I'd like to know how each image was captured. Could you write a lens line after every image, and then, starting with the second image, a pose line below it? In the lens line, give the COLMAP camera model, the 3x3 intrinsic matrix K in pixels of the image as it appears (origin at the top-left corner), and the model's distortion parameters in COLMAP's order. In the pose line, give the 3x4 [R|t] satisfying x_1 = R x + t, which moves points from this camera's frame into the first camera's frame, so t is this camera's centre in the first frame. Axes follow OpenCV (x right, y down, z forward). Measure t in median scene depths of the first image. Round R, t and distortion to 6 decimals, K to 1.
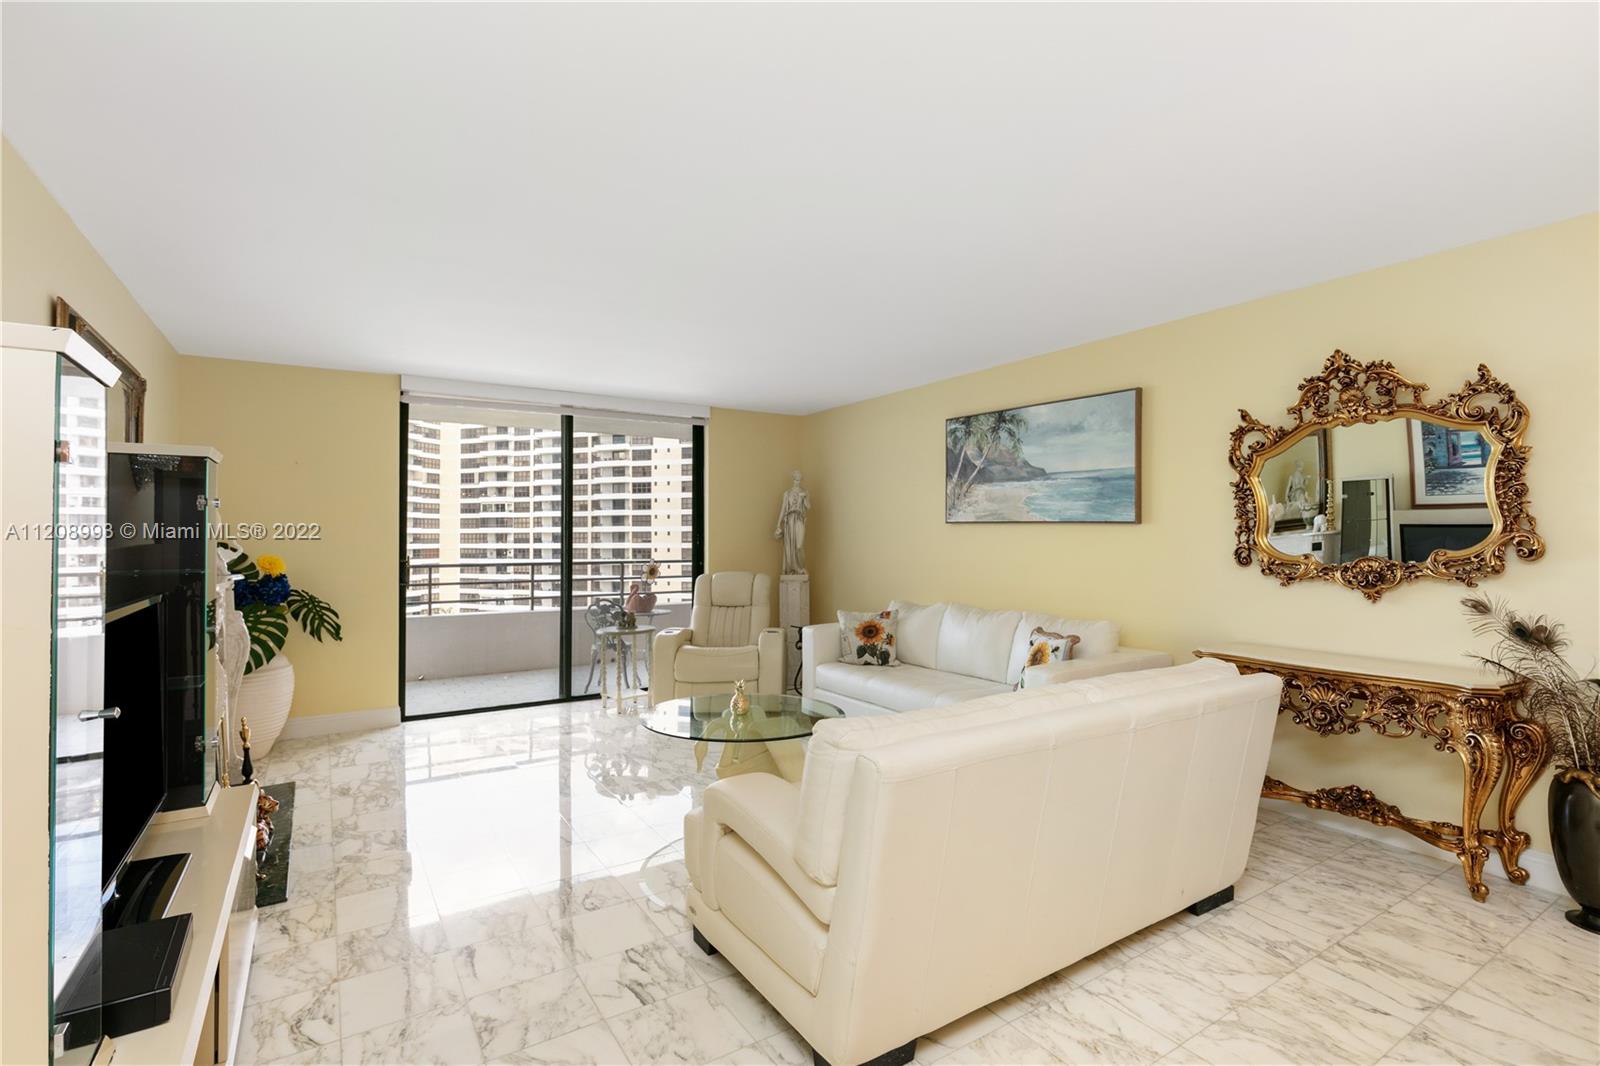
lens RADIAL K [[746.5, 0, 801.9], [0, 746.5, 525.7], [0, 0, 1]] dist [-0.000703, -0.000421]
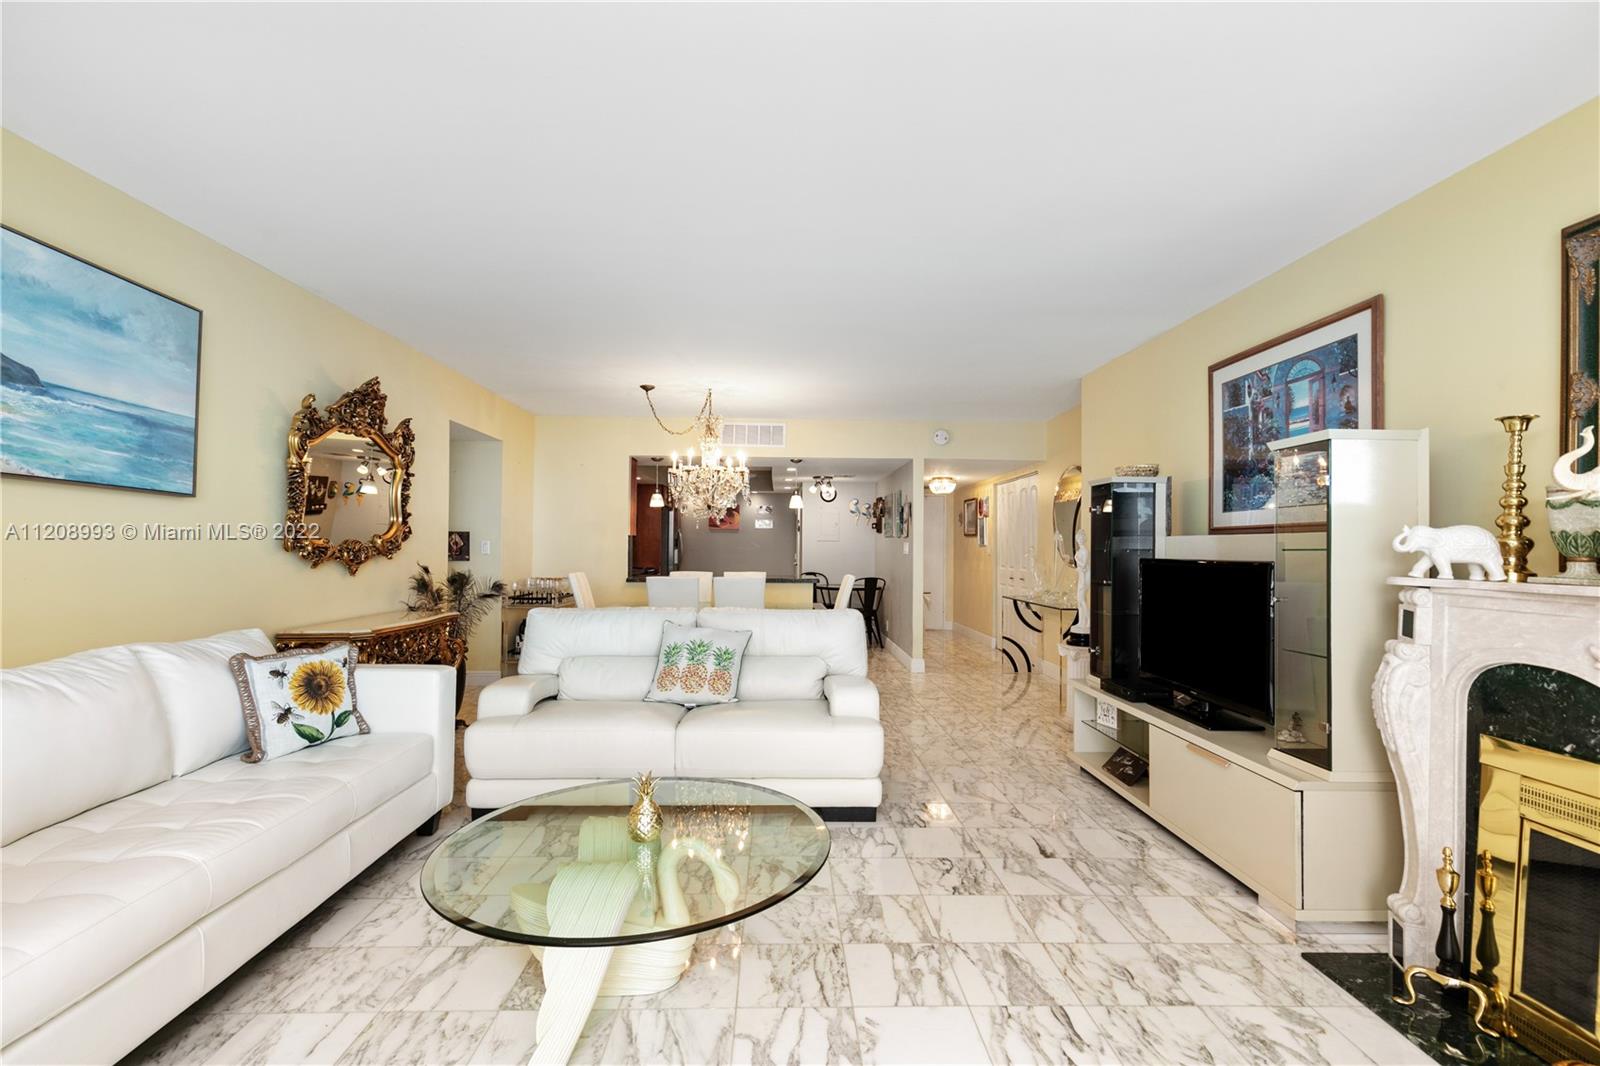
lens RADIAL K [[726.0, 0, 794.9], [0, 726.0, 540.8], [0, 0, 1]] dist [0.003627, 0.000137]
pose [[-0.853229, 0.000328, 0.521537, -0.331052], [-0.013219, 0.999665, -0.022255, 0.038038], [-0.521370, -0.025883, -0.852938, 1.037690]]
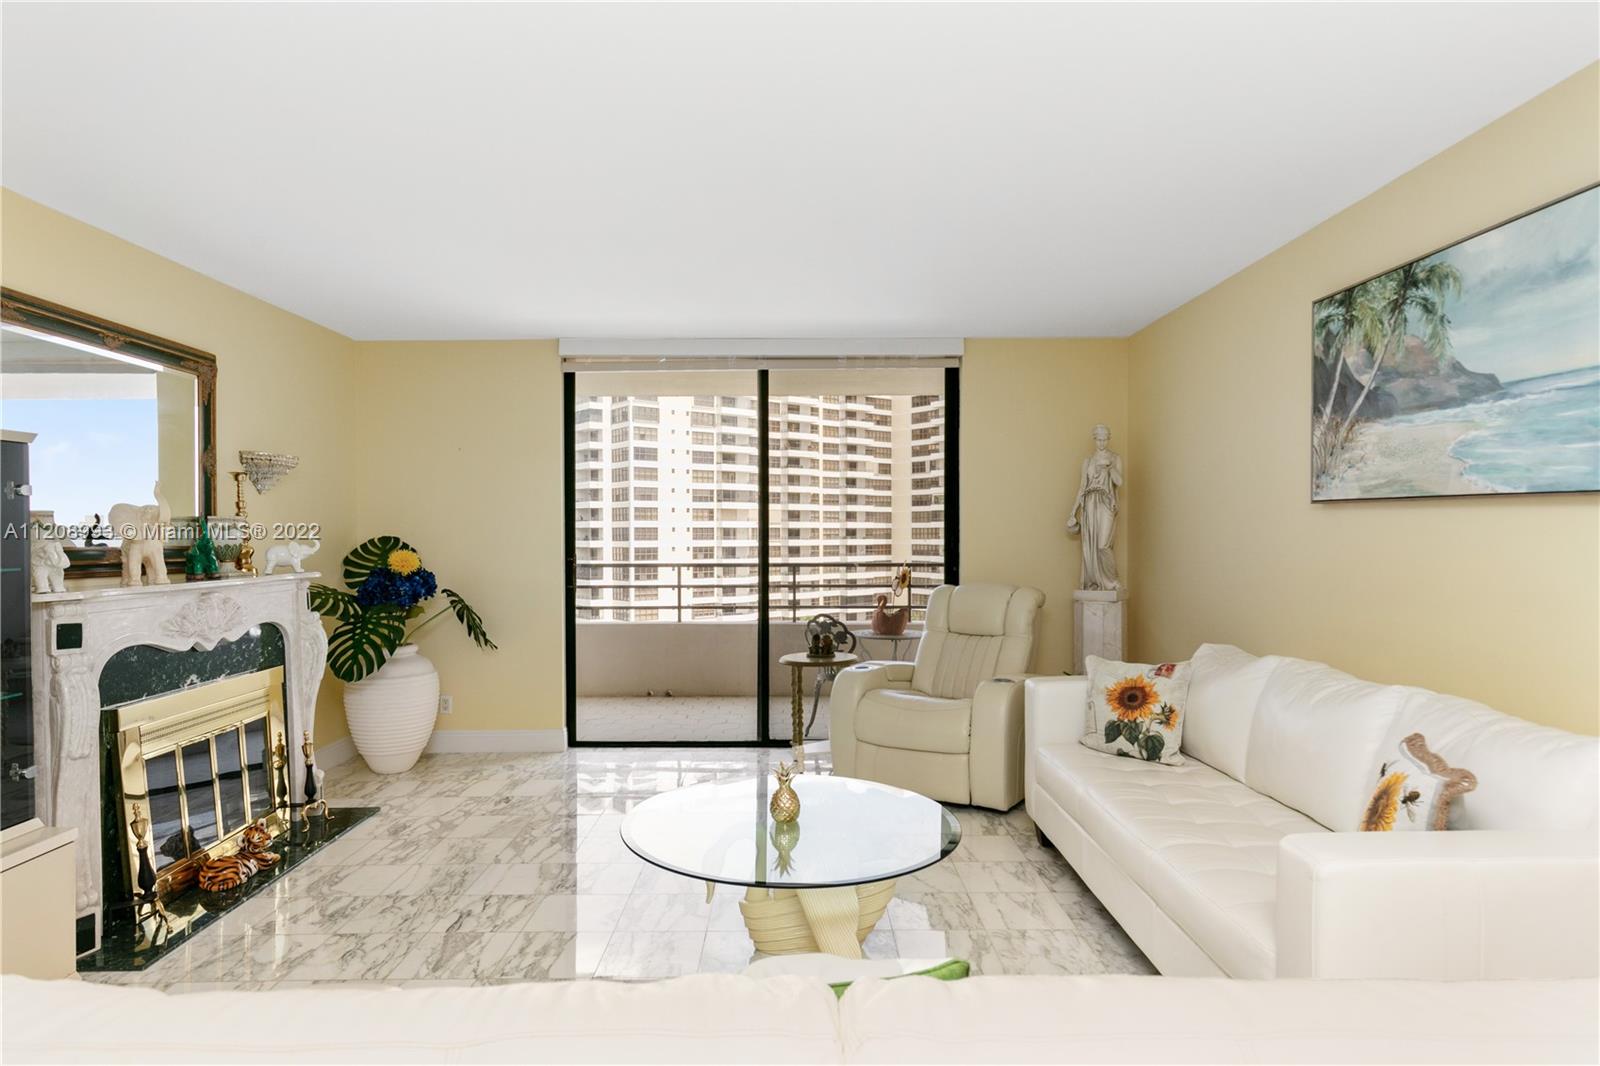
lens RADIAL K [[888.0, 0, 798.2], [0, 888.0, 539.7], [0, 0, 1]] dist [0.001024, -0.001044]
pose [[0.843480, 0.004128, -0.537144, 0.234150], [0.008536, 0.999741, 0.021088, 0.006495], [0.537092, -0.022373, 0.843227, 0.298530]]
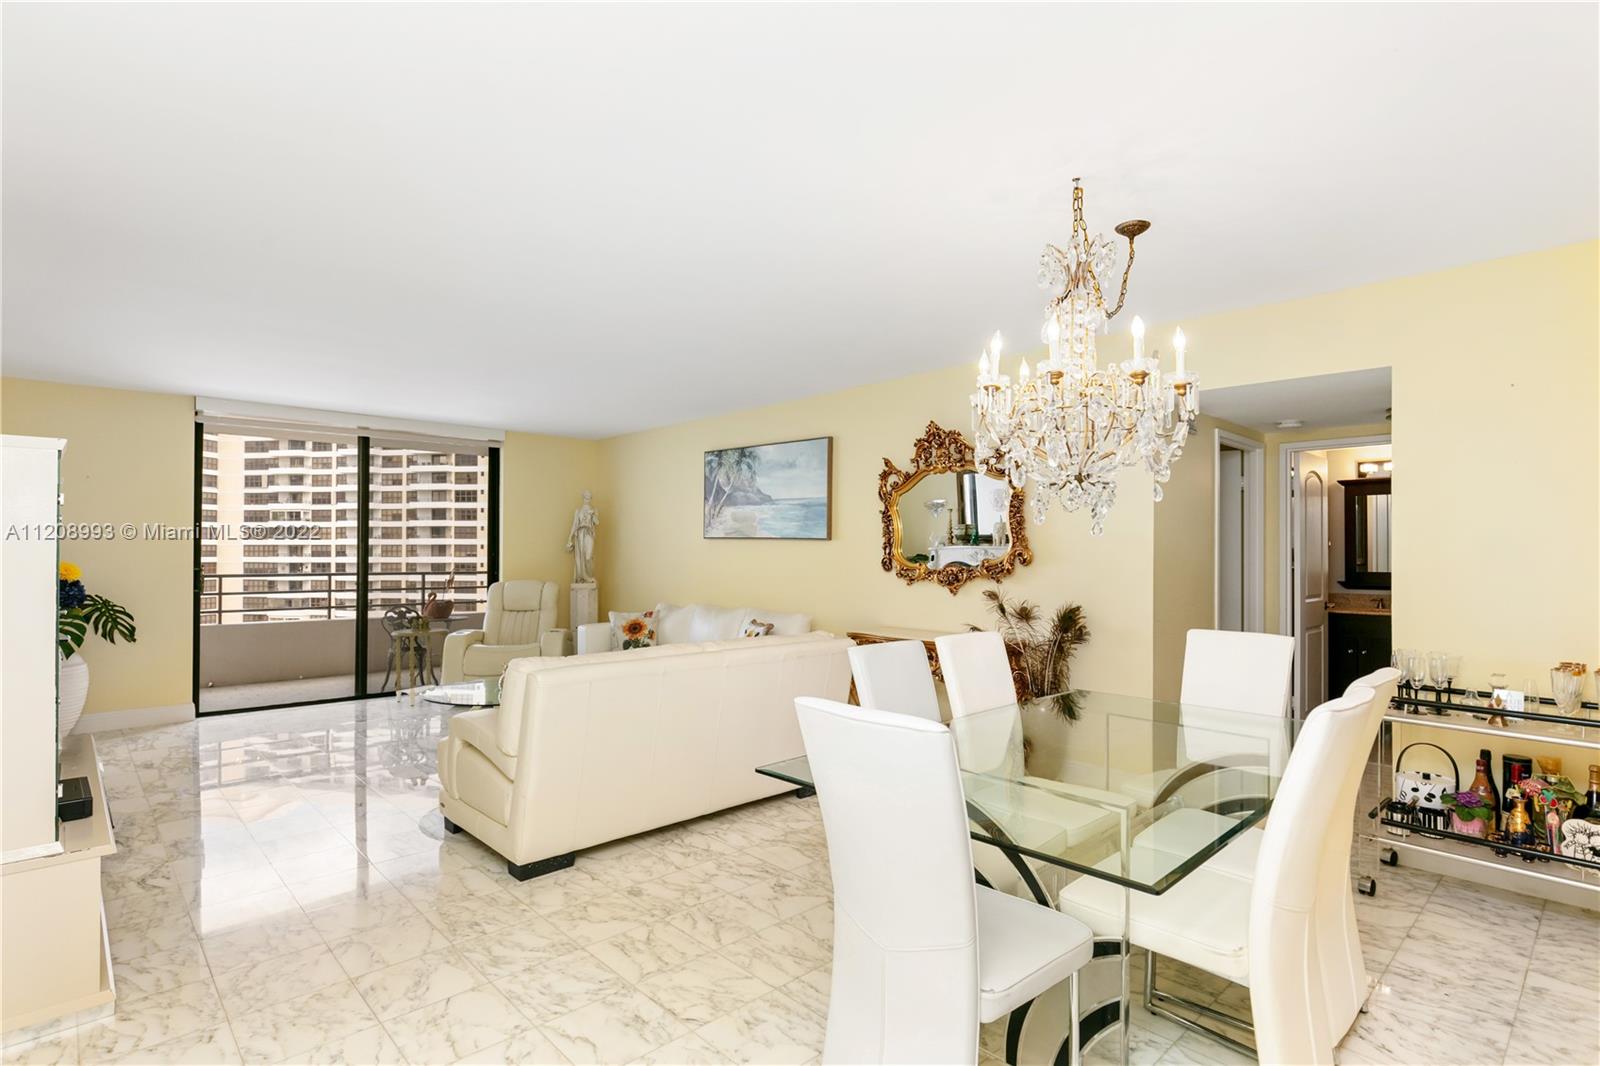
lens RADIAL K [[787.2, 0, 793.4], [0, 787.2, 545.3], [0, 0, 1]] dist [-0.000613, 0.000119]
pose [[0.983611, 0.006949, 0.180167, 0.111643], [-0.008153, 0.999949, 0.005943, -0.000872], [-0.180117, -0.007314, 0.983618, -0.283203]]
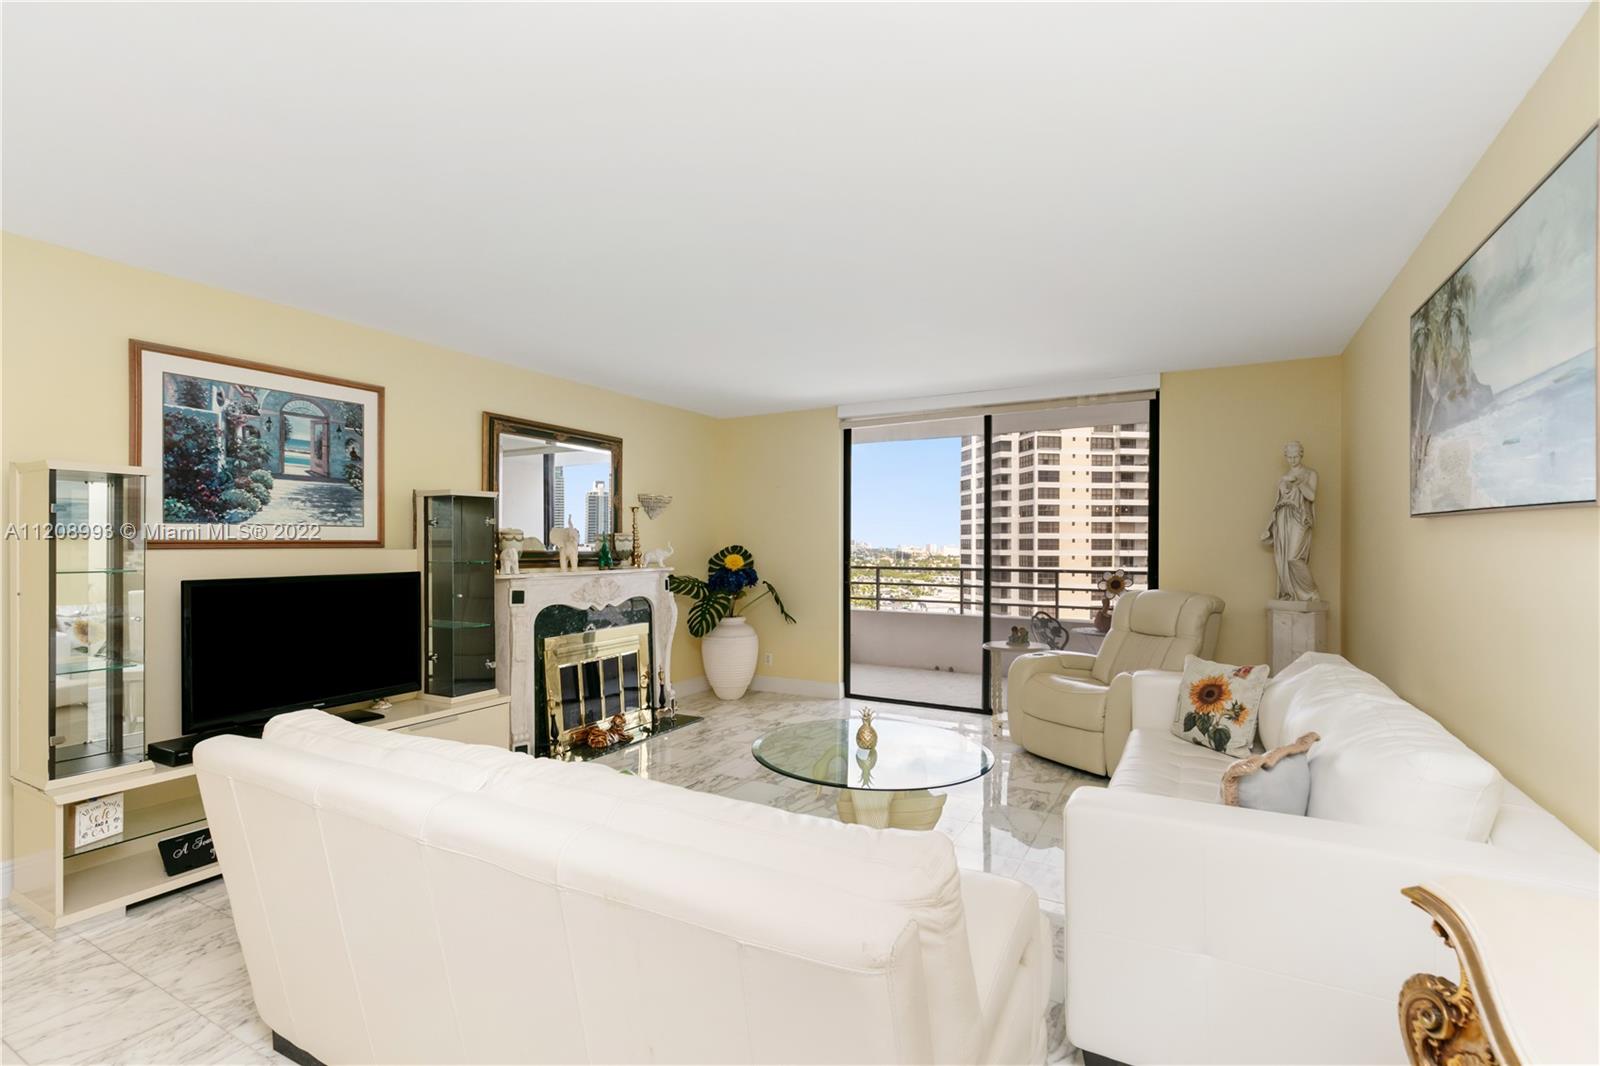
lens RADIAL K [[726.0, 0, 794.9], [0, 726.0, 540.8], [0, 0, 1]] dist [0.003627, 0.000137]
pose [[0.469516, -0.000324, -0.882924, 0.459513], [0.010389, 0.999933, 0.005157, 0.006507], [0.882863, -0.011594, 0.469488, 0.400256]]
